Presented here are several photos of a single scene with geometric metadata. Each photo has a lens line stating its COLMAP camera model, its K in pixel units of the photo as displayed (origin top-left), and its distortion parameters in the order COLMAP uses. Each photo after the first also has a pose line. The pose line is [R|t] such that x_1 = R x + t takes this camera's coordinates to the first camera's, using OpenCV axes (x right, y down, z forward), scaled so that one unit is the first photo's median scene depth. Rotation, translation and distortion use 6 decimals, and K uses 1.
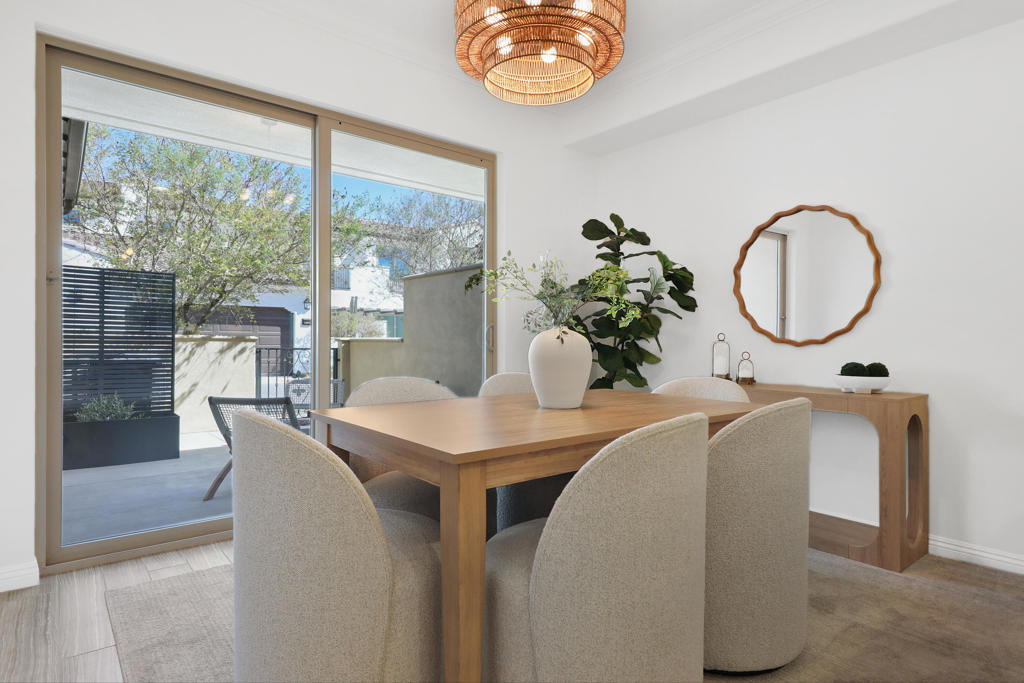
lens RADIAL K [[559.1, 0, 513.9], [0, 559.1, 347.9], [0, 0, 1]] dist [0.001945, 0.000110]
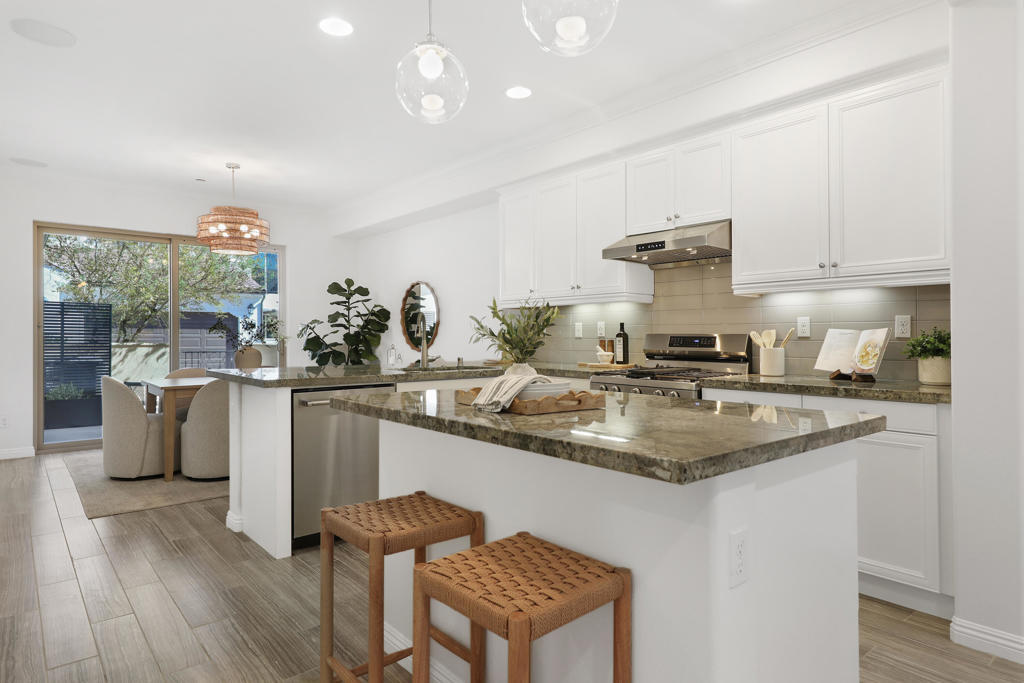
lens RADIAL K [[595.7, 0, 512.0], [0, 595.7, 341.5], [0, 0, 1]] dist [-0.003491, -0.001438]
pose [[0.999935, -0.004966, 0.010249, 0.439436], [0.005028, 0.999969, -0.005977, -0.015530], [-0.010219, 0.006028, 0.999930, -0.587972]]
